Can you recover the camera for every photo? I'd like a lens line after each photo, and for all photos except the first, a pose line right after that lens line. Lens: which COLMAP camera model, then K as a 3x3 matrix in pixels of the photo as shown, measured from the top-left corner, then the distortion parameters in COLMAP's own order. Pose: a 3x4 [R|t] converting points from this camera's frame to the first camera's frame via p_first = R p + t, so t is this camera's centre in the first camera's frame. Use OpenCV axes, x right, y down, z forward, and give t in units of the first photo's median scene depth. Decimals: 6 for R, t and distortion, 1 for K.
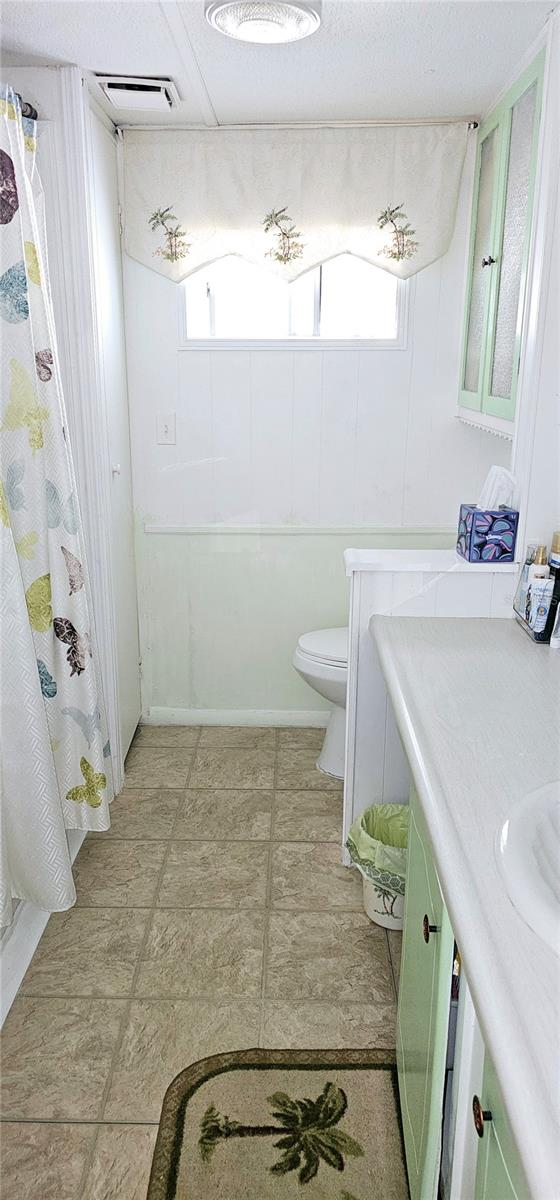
lens RADIAL K [[800.9, 0, 278.9], [0, 800.9, 597.1], [0, 0, 1]] dist [0.036543, -0.019926]
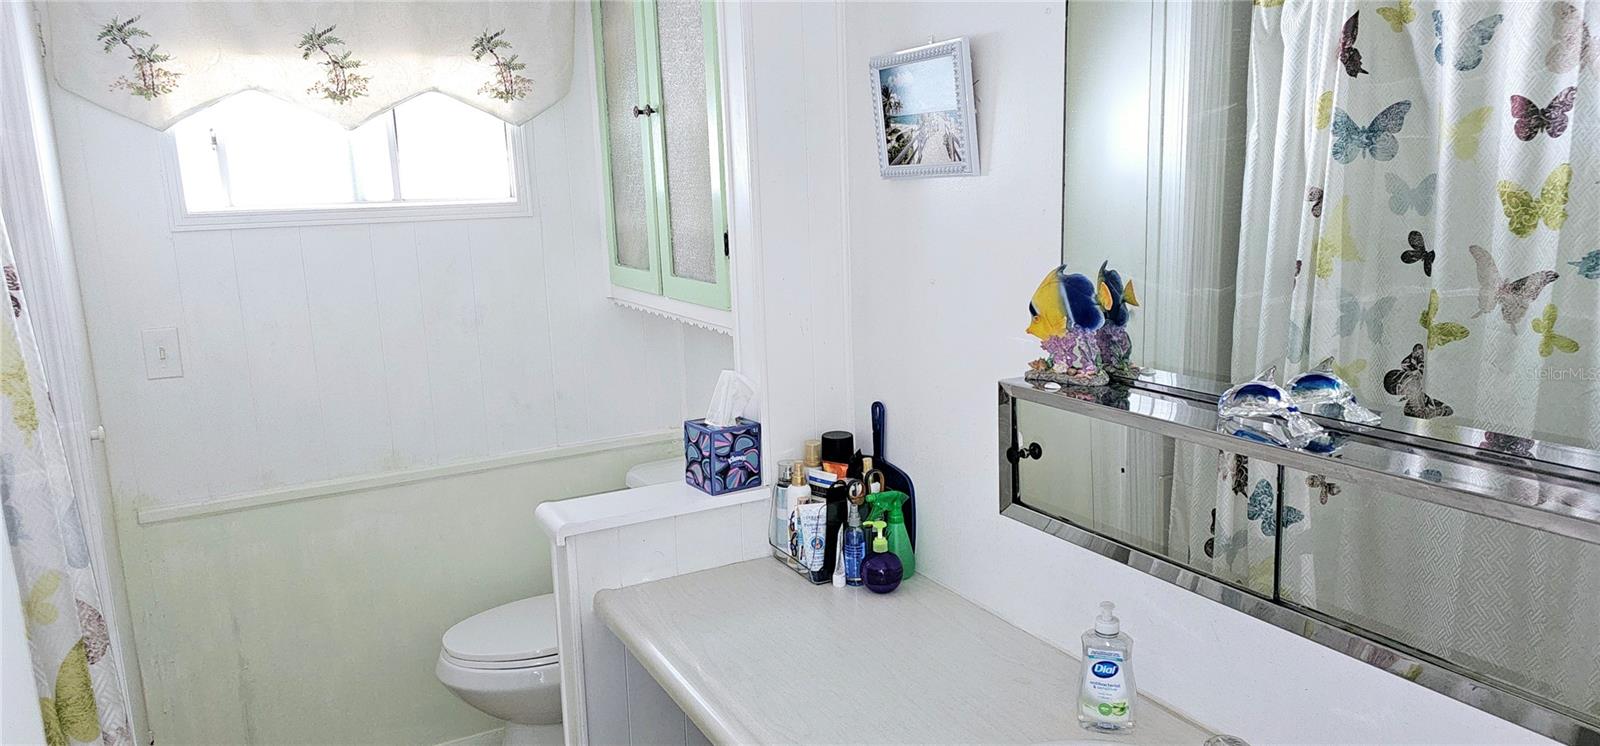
lens RADIAL K [[1067.8, 0, 805.6], [0, 1067.8, 379.0], [0, 0, 1]] dist [0.036543, -0.019926]
pose [[0.865143, -0.121035, 0.486701, -0.138808], [0.172270, 0.983113, -0.061736, -0.061488], [-0.471010, 0.137255, 0.871384, 0.043715]]
